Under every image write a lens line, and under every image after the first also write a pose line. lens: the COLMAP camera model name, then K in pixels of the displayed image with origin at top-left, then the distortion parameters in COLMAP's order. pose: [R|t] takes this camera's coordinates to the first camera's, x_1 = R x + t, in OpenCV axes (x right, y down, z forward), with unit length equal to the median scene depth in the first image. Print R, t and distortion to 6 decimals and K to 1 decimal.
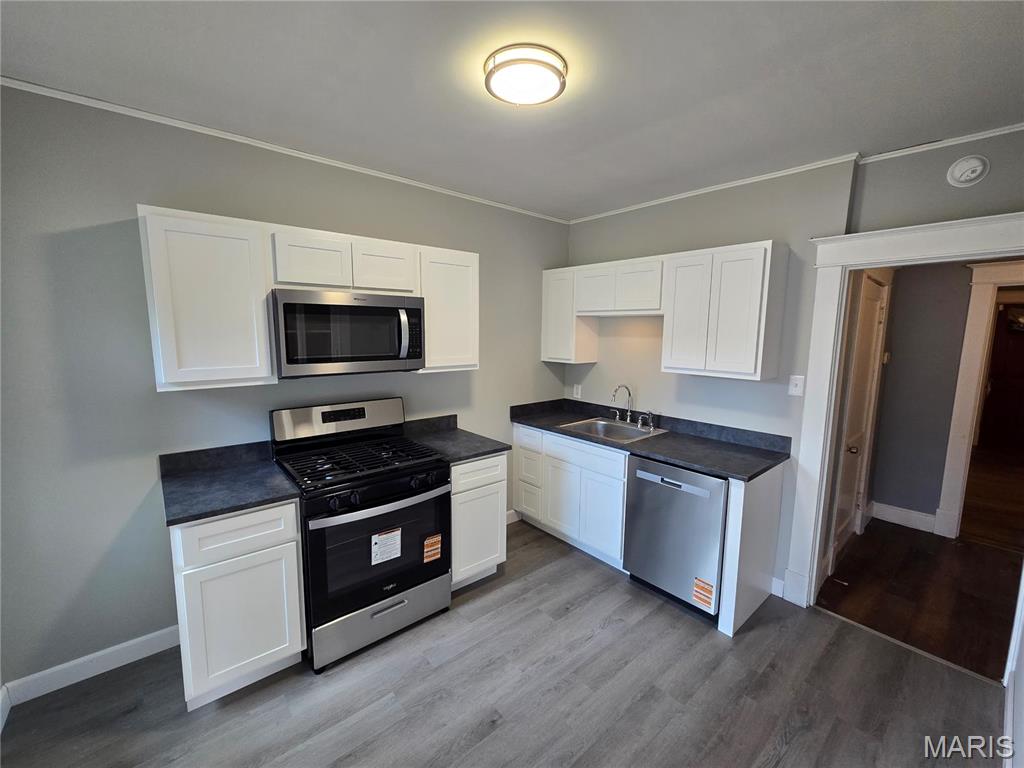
lens RADIAL K [[412.3, 0, 505.9], [0, 412.3, 384.6], [0, 0, 1]] dist [0.003284, 0.000515]
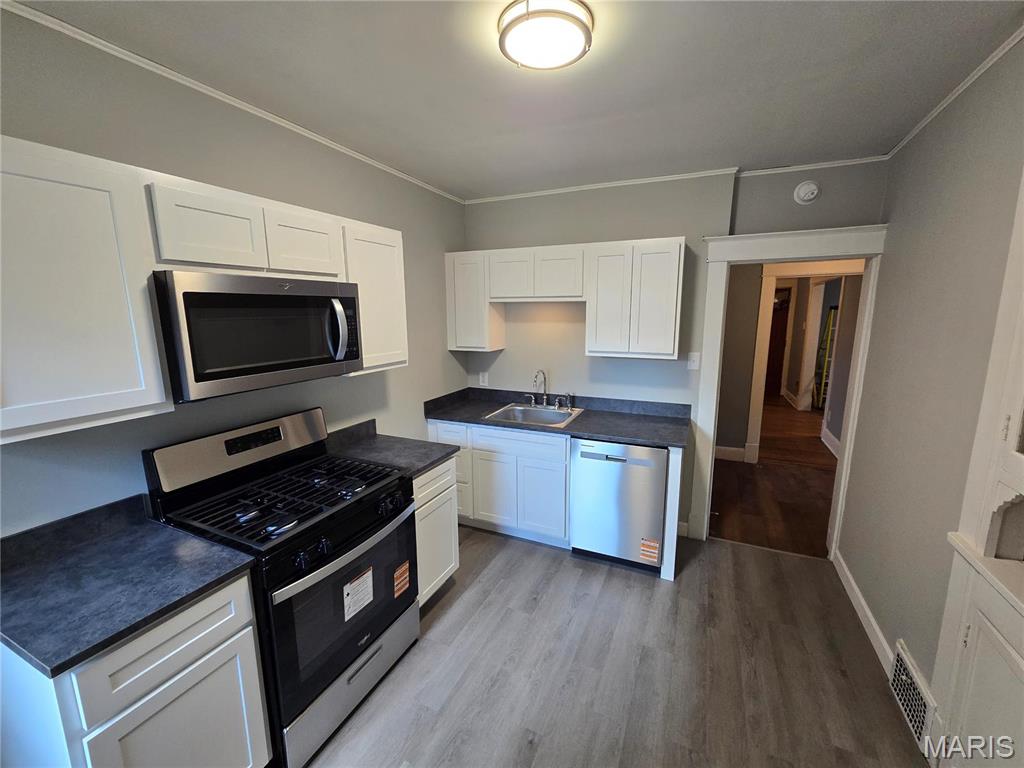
lens RADIAL K [[412.3, 0, 503.4], [0, 412.3, 385.2], [0, 0, 1]] dist [0.003284, 0.000515]
pose [[0.910568, -0.090387, 0.403357, -0.290886], [0.071206, 0.995512, 0.062335, -0.043191], [-0.407181, -0.028039, 0.912917, 0.138385]]
